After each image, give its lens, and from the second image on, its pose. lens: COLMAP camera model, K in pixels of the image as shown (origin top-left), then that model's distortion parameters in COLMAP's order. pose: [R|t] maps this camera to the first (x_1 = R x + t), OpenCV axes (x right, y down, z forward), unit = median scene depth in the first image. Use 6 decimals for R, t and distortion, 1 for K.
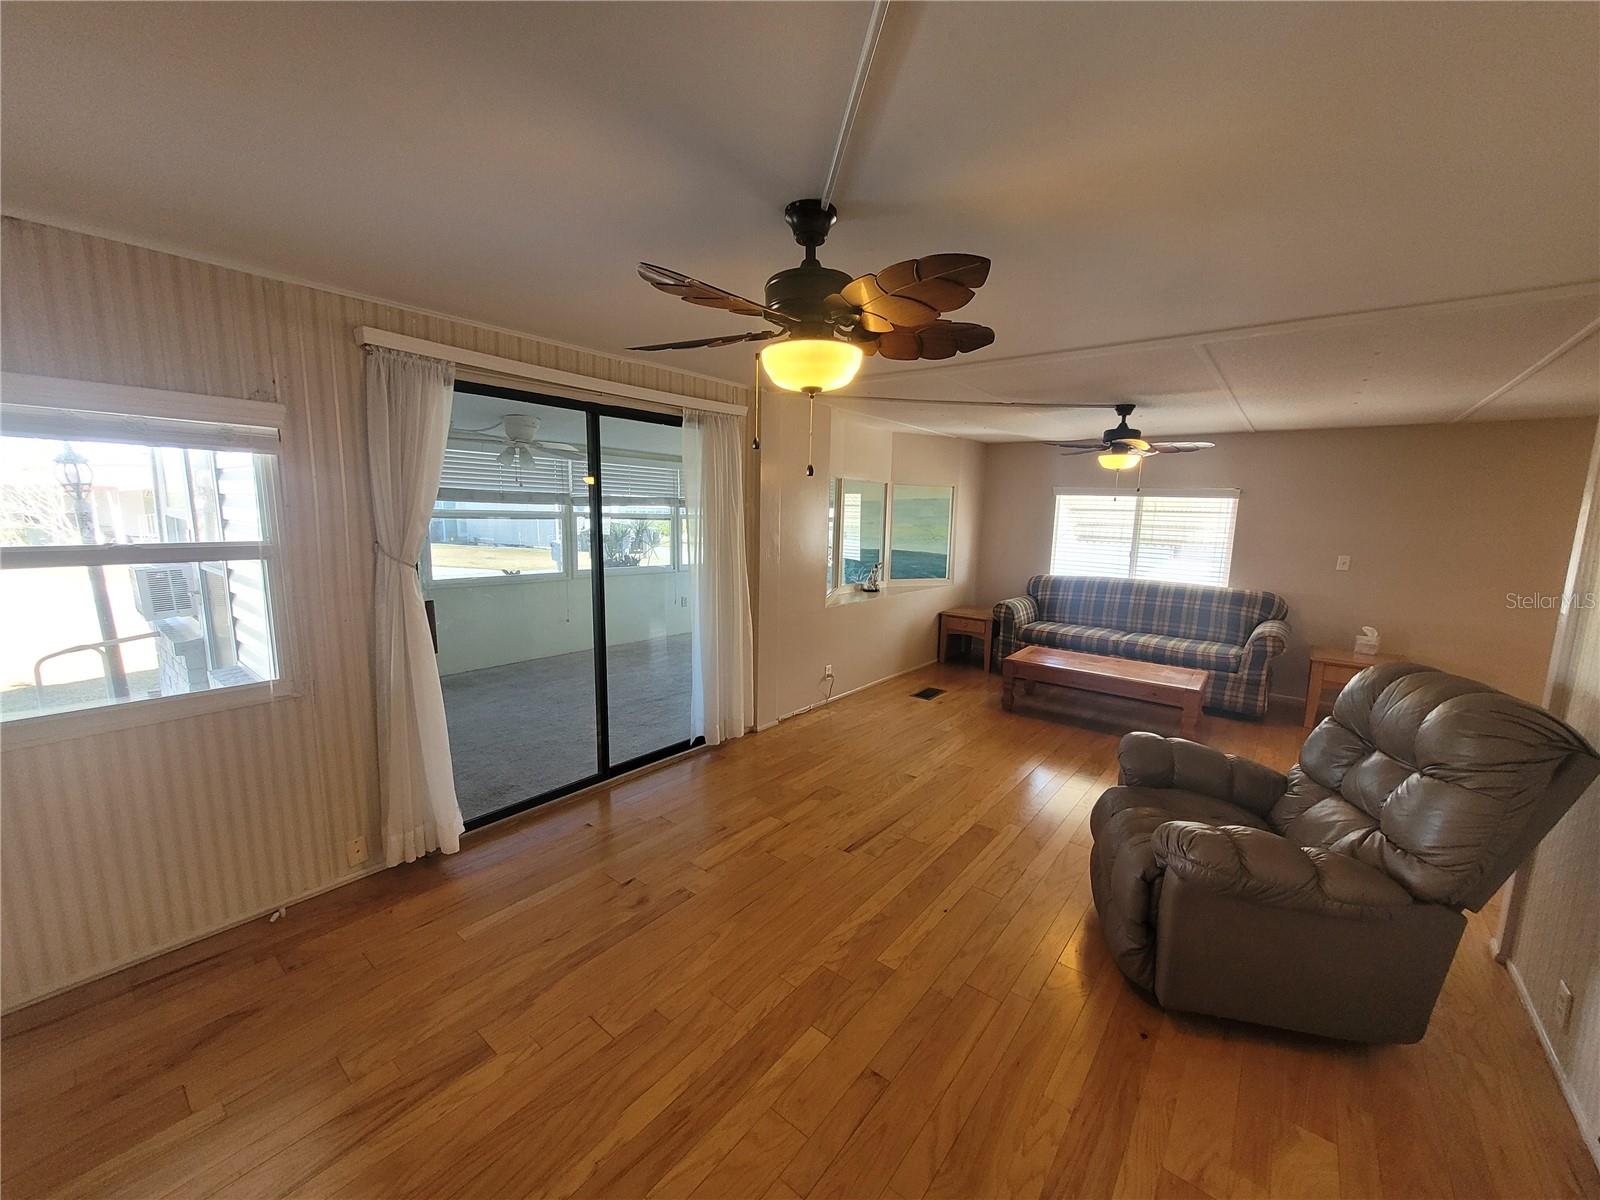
lens RADIAL K [[621.9, 0, 811.2], [0, 621.9, 604.7], [0, 0, 1]] dist [-0.000440, -0.000469]
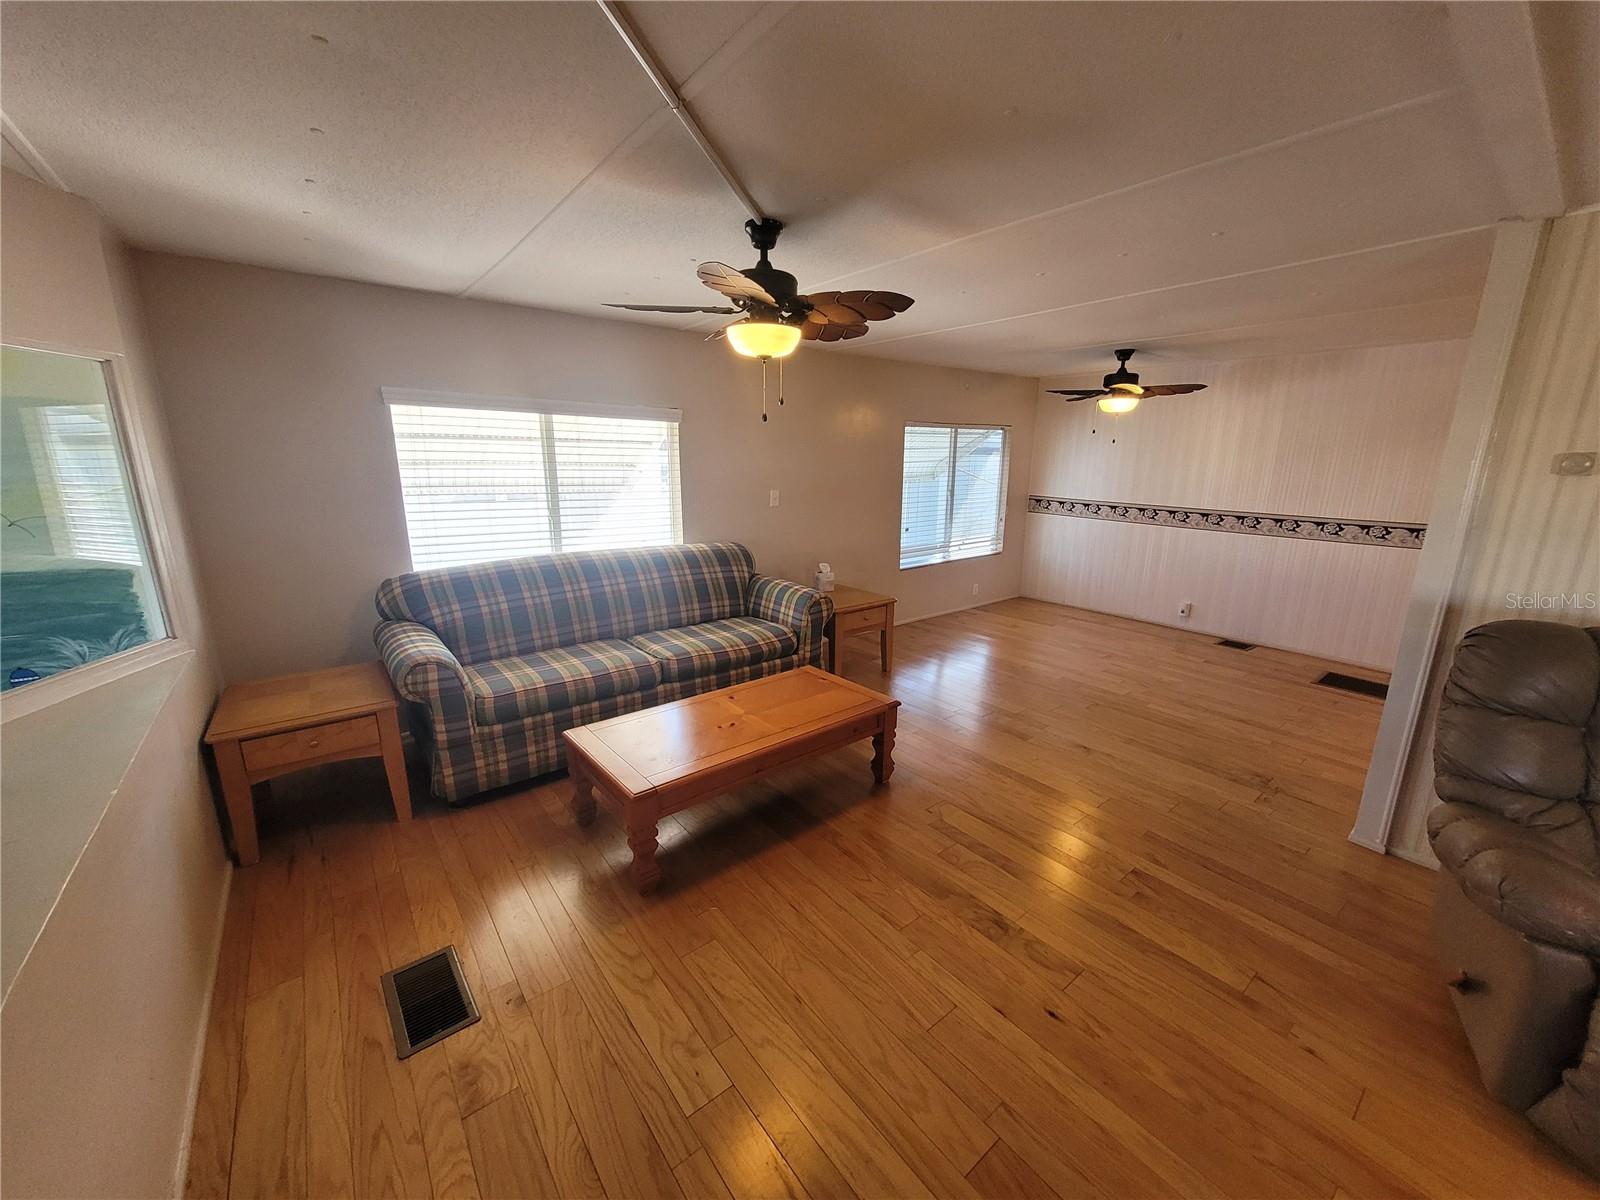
lens RADIAL K [[624.3, 0, 811.5], [0, 624.3, 604.4], [0, 0, 1]] dist [0.003142, 0.000401]
pose [[0.223337, -0.246946, 0.942941, -0.031053], [0.142006, 0.965298, 0.219167, -0.108568], [-0.964342, 0.084955, 0.250655, 0.722004]]
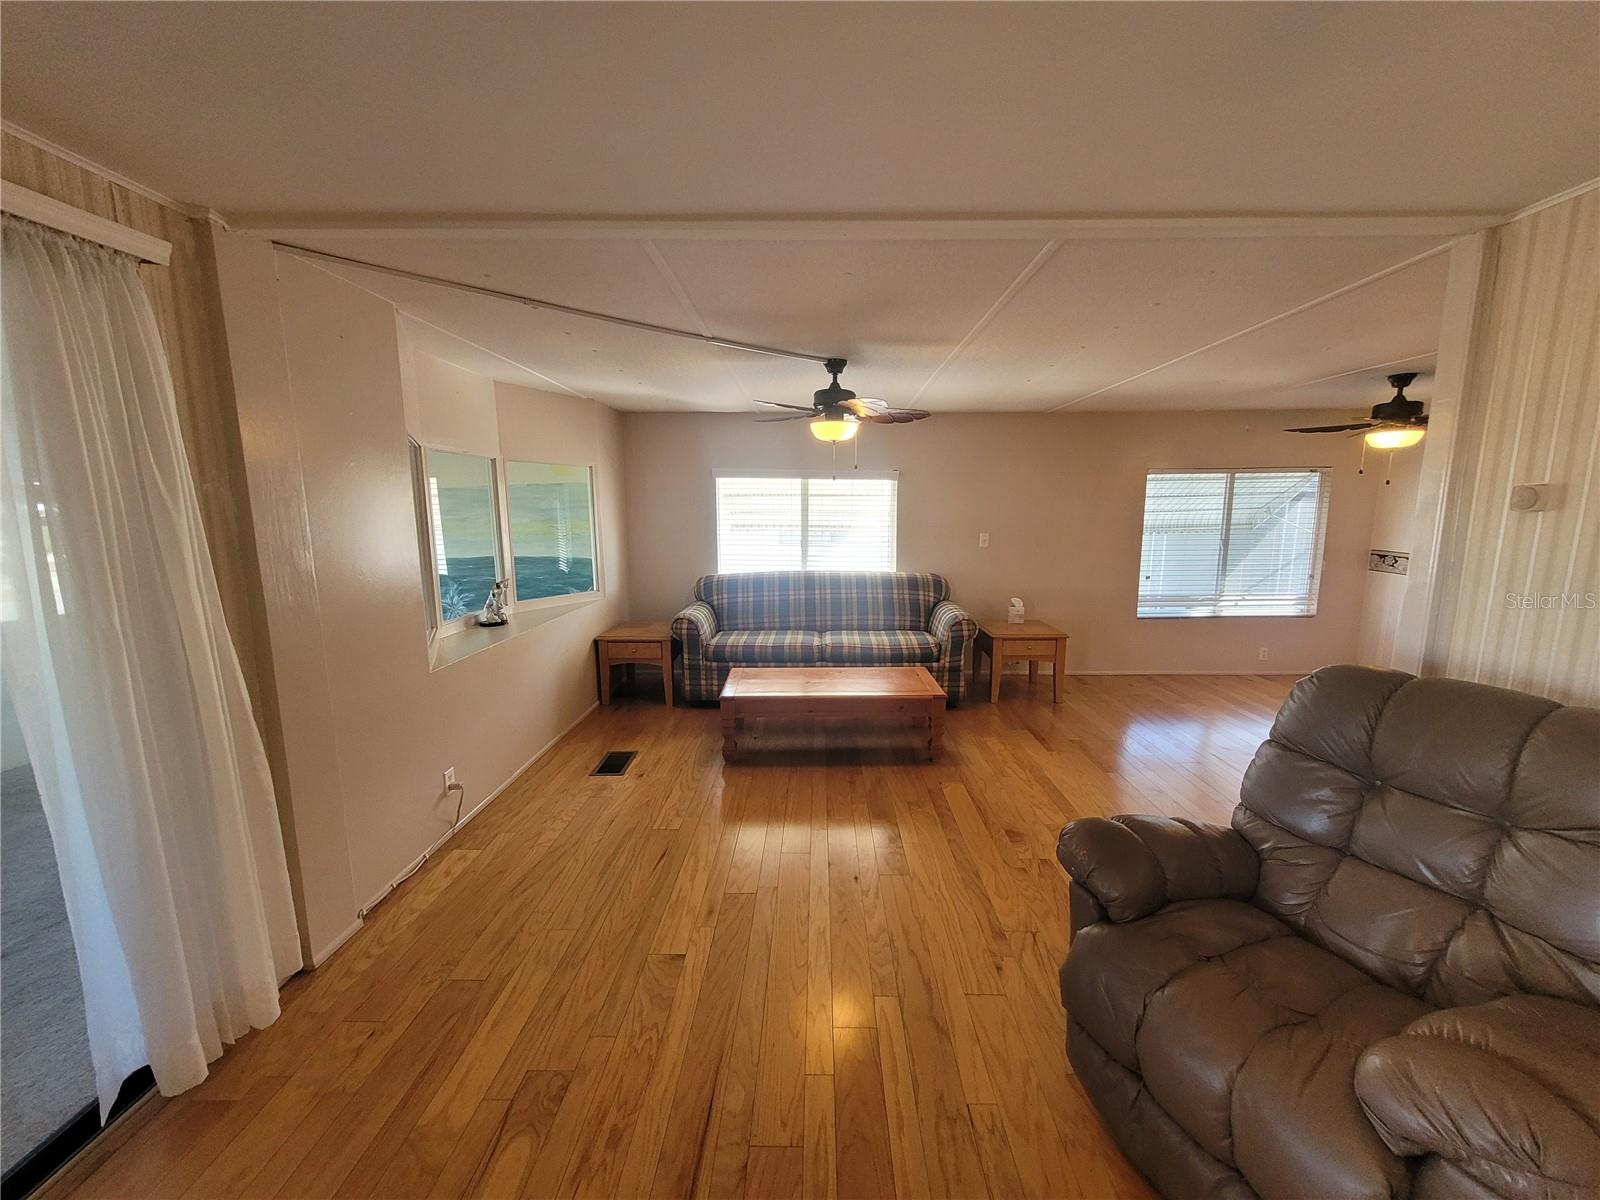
lens RADIAL K [[624.3, 0, 811.5], [0, 624.3, 604.4], [0, 0, 1]] dist [0.003142, 0.000401]
pose [[0.791388, -0.118290, 0.599760, -0.033621], [0.111276, 0.992584, 0.048937, -0.042920], [-0.601101, 0.028011, 0.798682, 0.321002]]
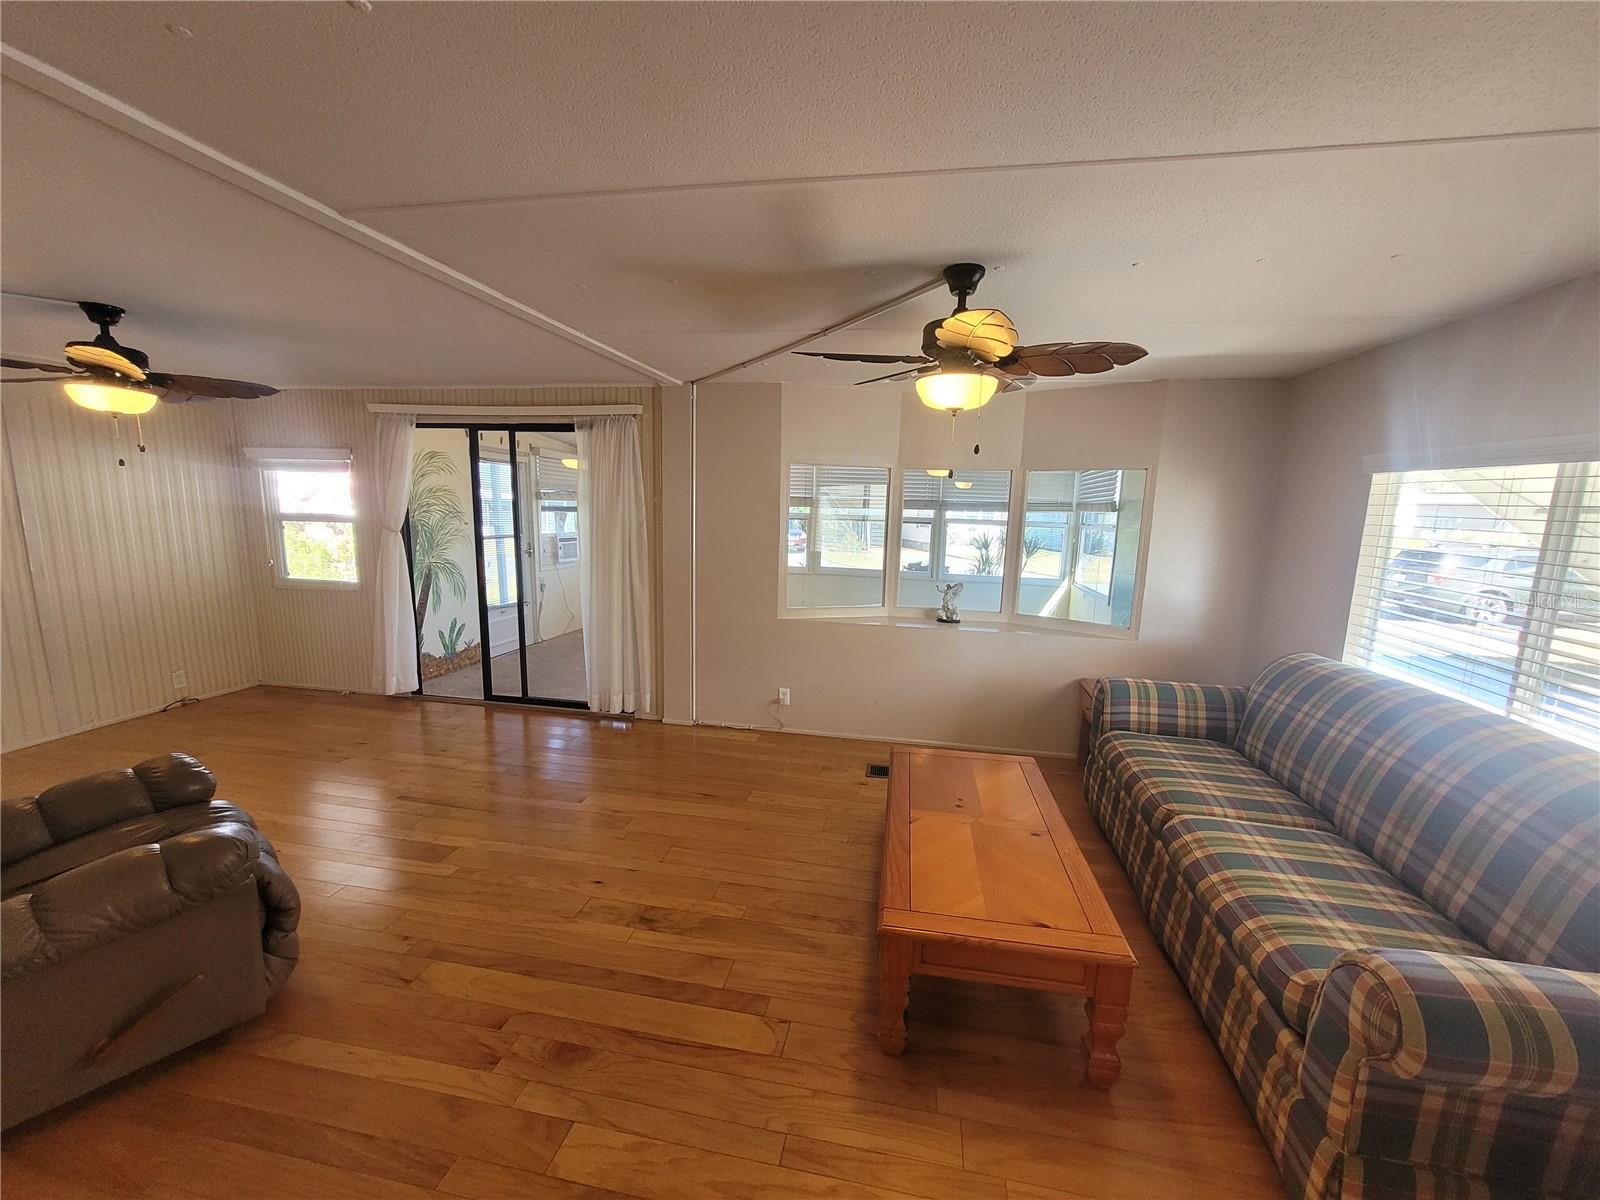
lens RADIAL K [[621.9, 0, 811.2], [0, 621.9, 604.7], [0, 0, 1]] dist [-0.000440, -0.000469]
pose [[0.466023, 0.127794, -0.875495, 0.743236], [-0.149647, 0.986643, 0.064361, -0.072267], [0.872025, 0.101022, 0.478922, 0.589121]]
